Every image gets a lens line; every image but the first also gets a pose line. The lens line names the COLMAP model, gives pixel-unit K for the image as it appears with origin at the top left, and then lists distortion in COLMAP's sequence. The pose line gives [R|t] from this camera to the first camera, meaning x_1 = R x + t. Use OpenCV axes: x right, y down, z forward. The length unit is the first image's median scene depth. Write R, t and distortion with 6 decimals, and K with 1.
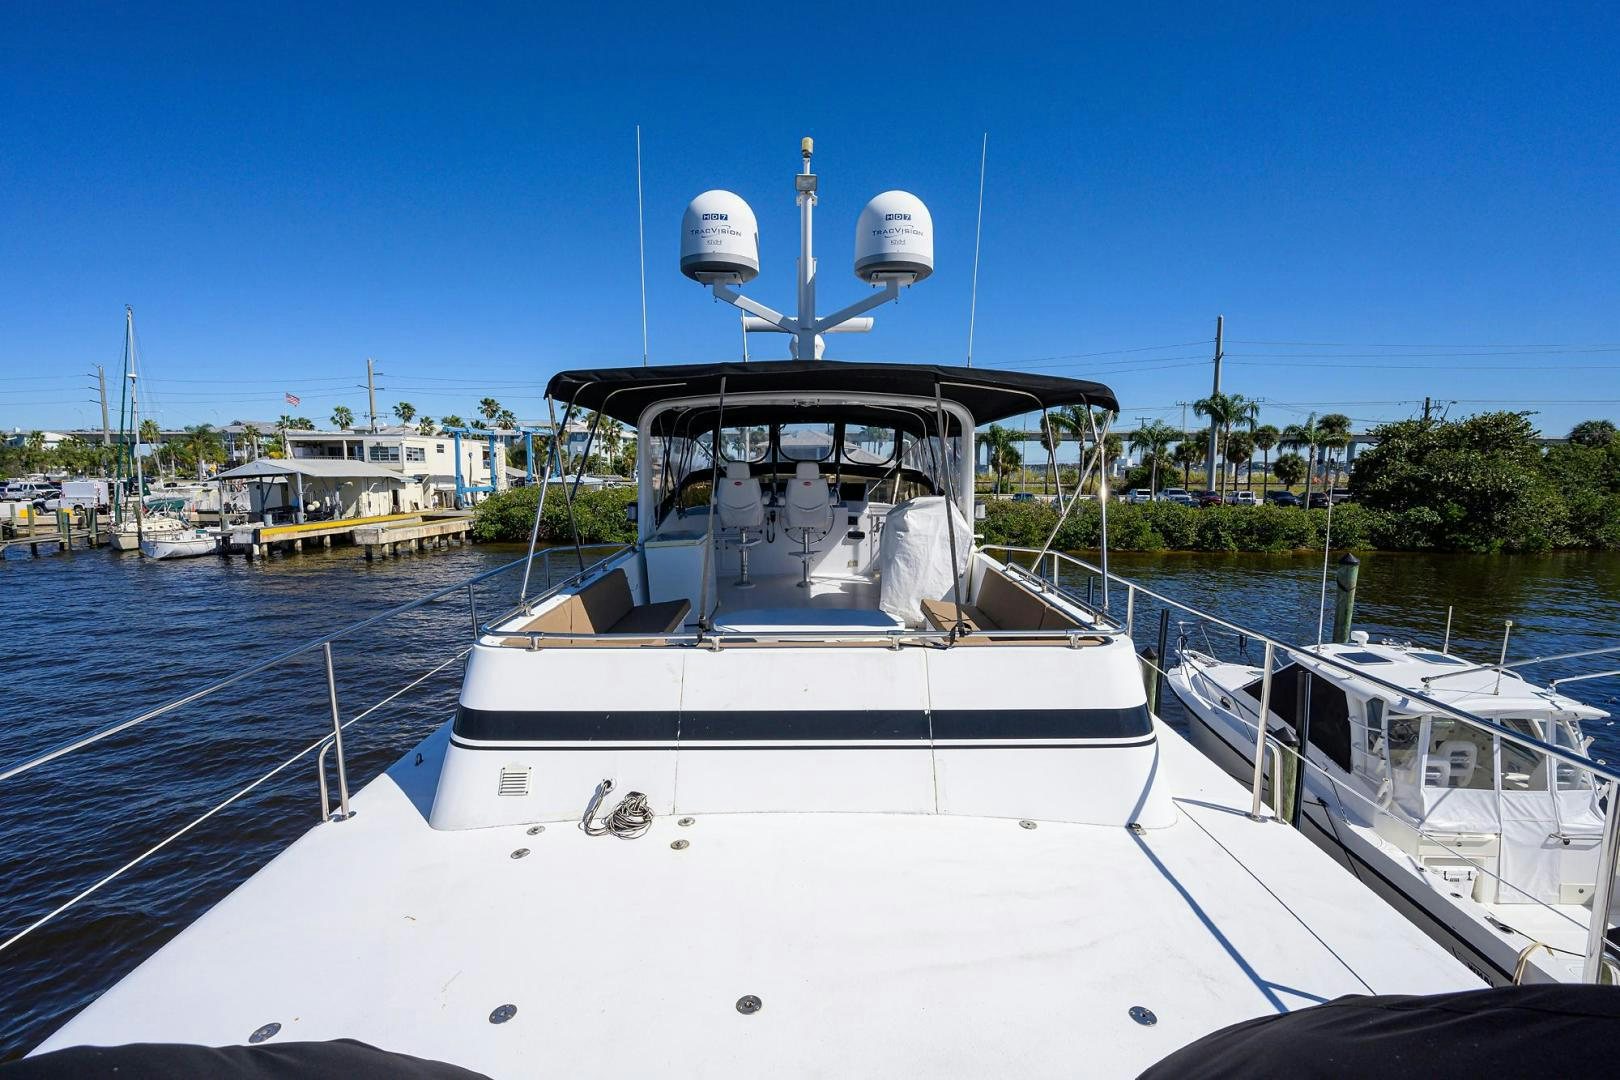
lens RADIAL K [[699.7, 0, 818.1], [0, 699.7, 545.2], [0, 0, 1]] dist [-0.010748, 0.000517]
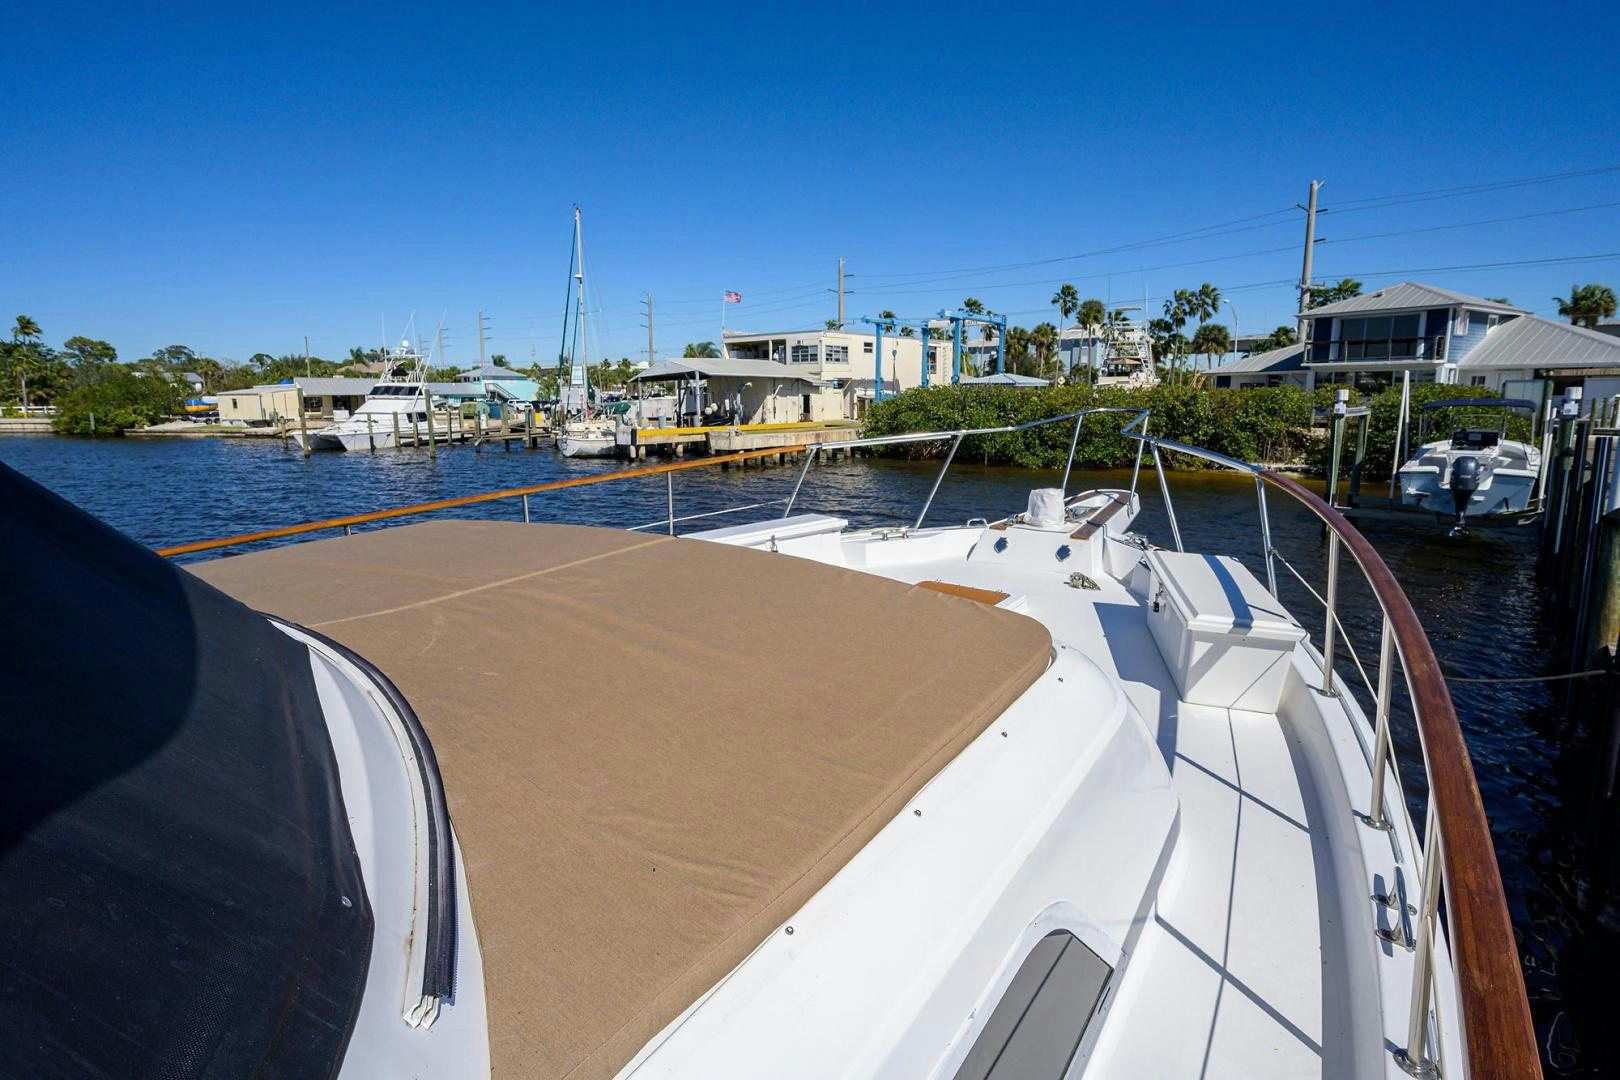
lens RADIAL K [[817.4, 0, 813.1], [0, 817.4, 531.1], [0, 0, 1]] dist [-0.008728, -0.000584]
pose [[0.774053, 0.094285, -0.626060, 0.048487], [-0.060605, 0.995343, 0.074968, 0.013294], [0.630213, -0.020087, 0.776163, 0.263171]]
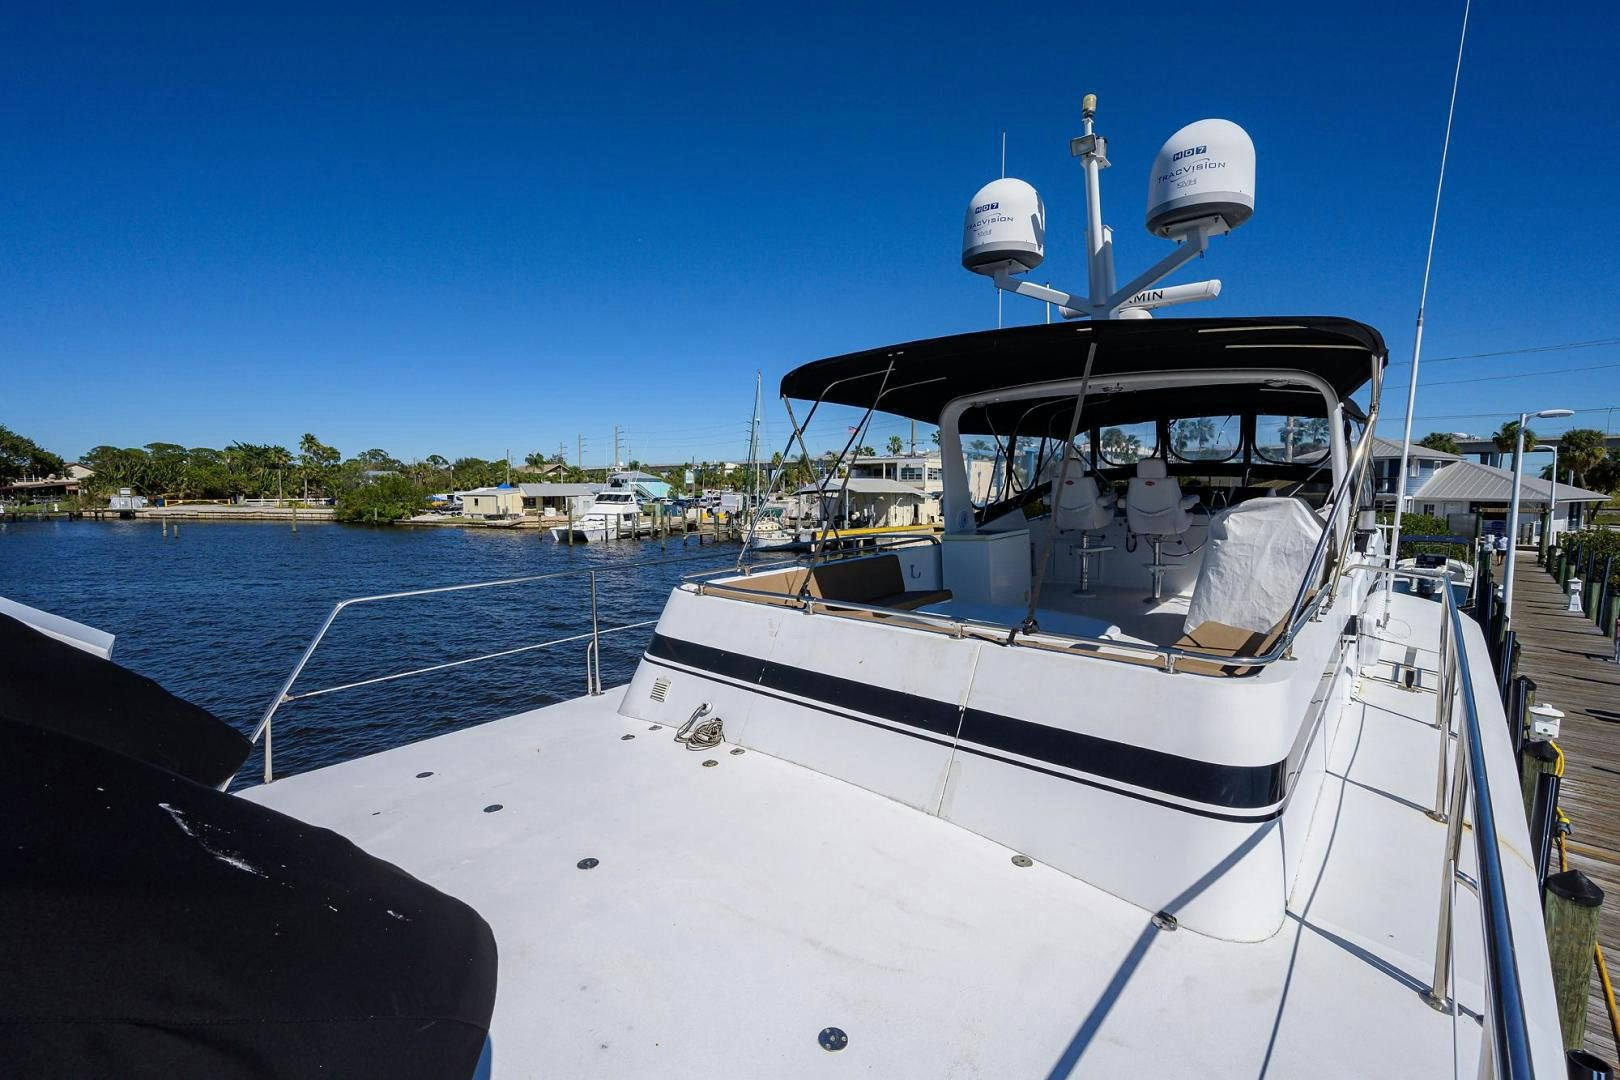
lens RADIAL K [[699.7, 0, 805.1], [0, 699.7, 546.4], [0, 0, 1]] dist [-0.010748, 0.000517]
pose [[0.742646, 0.056416, -0.667304, 0.043740], [-0.074986, 0.997184, 0.000853, 0.003412], [0.665473, 0.049405, 0.744785, 0.013814]]
